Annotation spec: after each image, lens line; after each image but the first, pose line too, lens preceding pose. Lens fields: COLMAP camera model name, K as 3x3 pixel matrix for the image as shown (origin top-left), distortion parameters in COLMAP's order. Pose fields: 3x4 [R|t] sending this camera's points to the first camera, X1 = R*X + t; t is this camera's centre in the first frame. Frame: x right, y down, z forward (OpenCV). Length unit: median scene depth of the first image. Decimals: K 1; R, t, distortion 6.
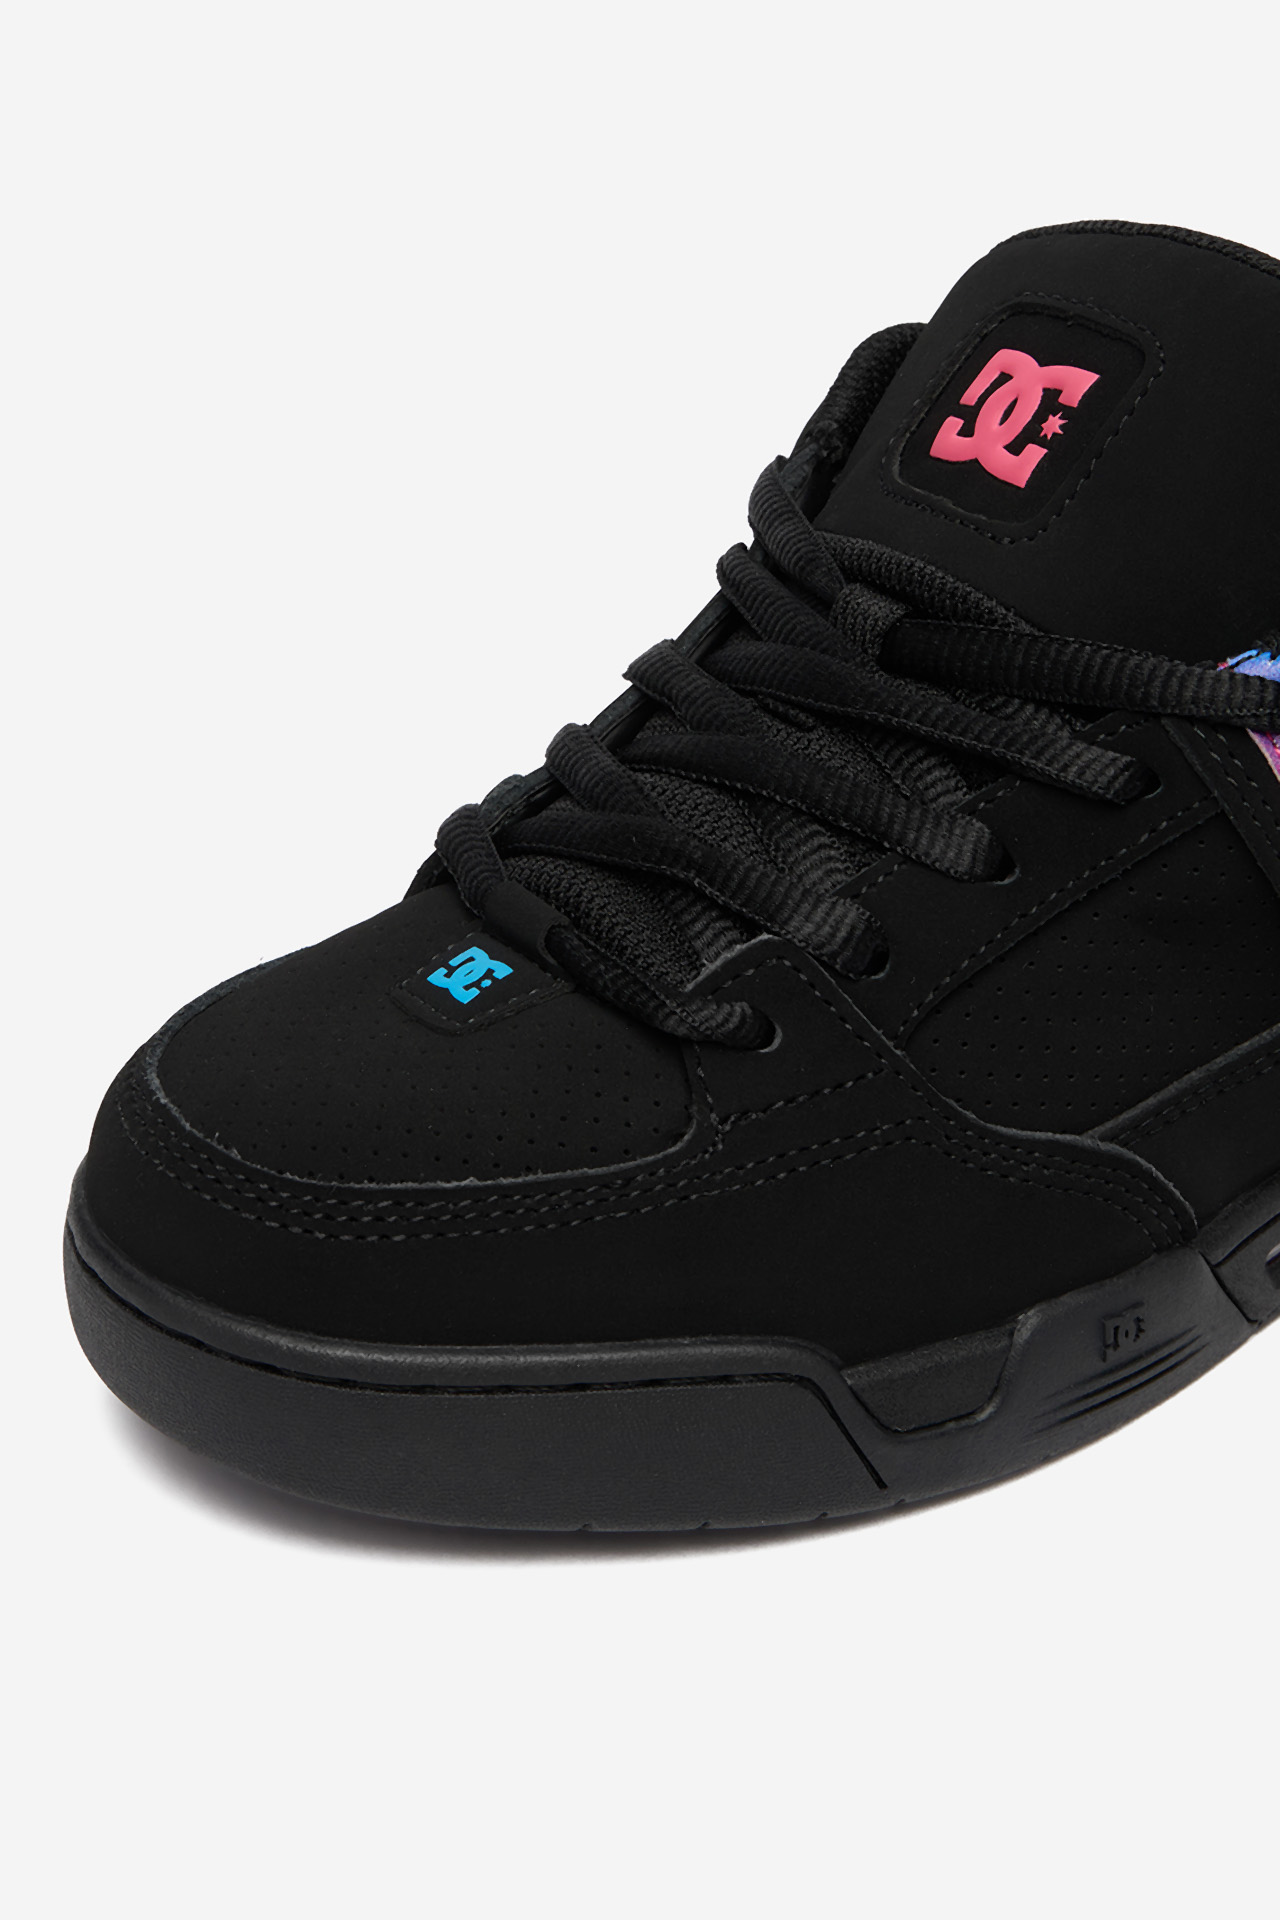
lens RADIAL K [[2754.3, 0, 700.0], [0, 2754.3, 962.5], [0, 0, 1]] dist [-0.015653, 0.000000]
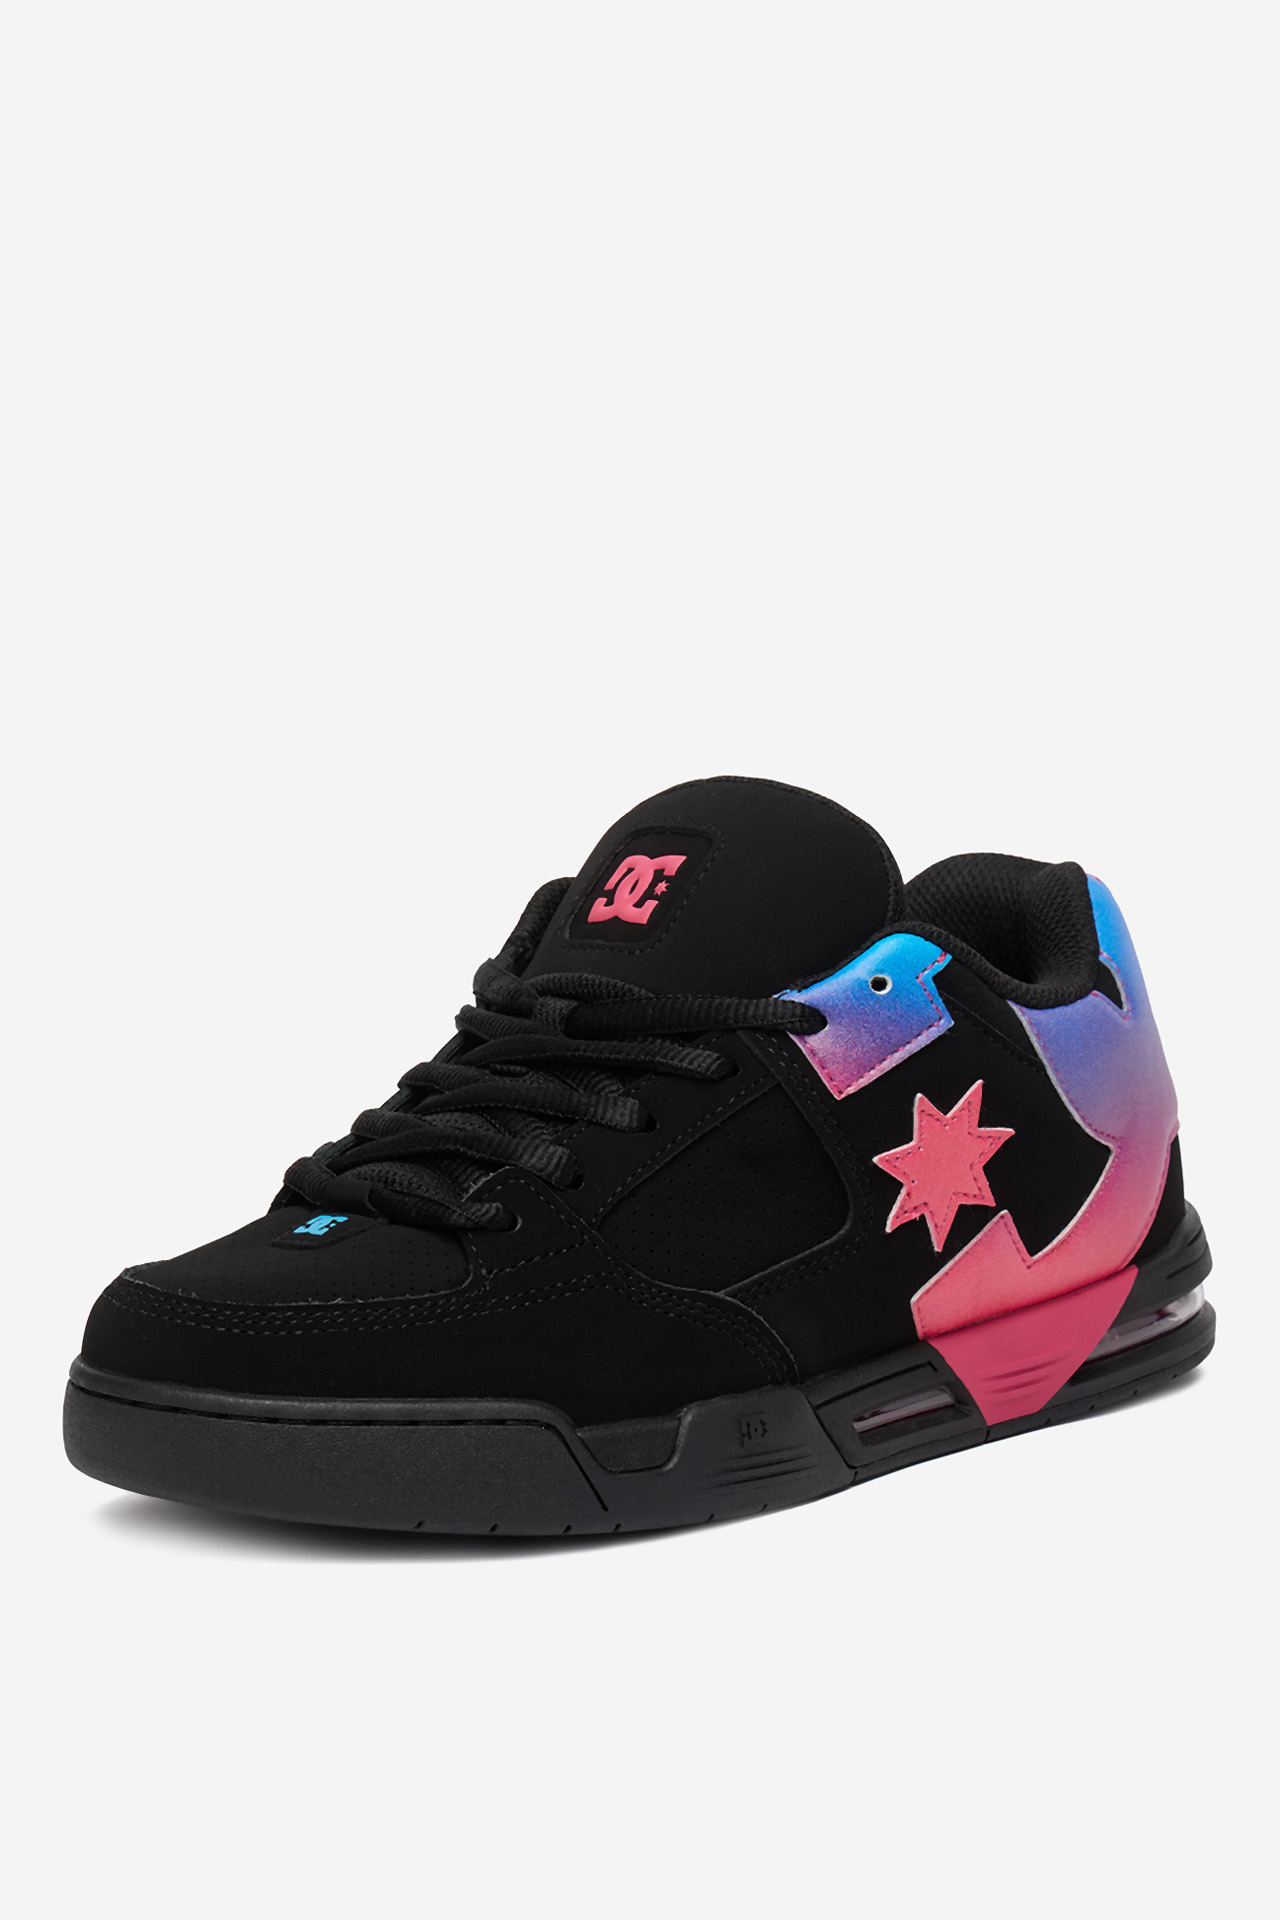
lens RADIAL K [[4520.2, 0, 639.5], [0, 4520.2, 959.4], [0, 0, 1]] dist [0.090219, 0.000000]
pose [[0.994750, -0.050537, 0.088986, -0.126228], [0.079178, 0.930975, -0.356393, 0.809068], [-0.064833, 0.361568, 0.930089, -1.492728]]
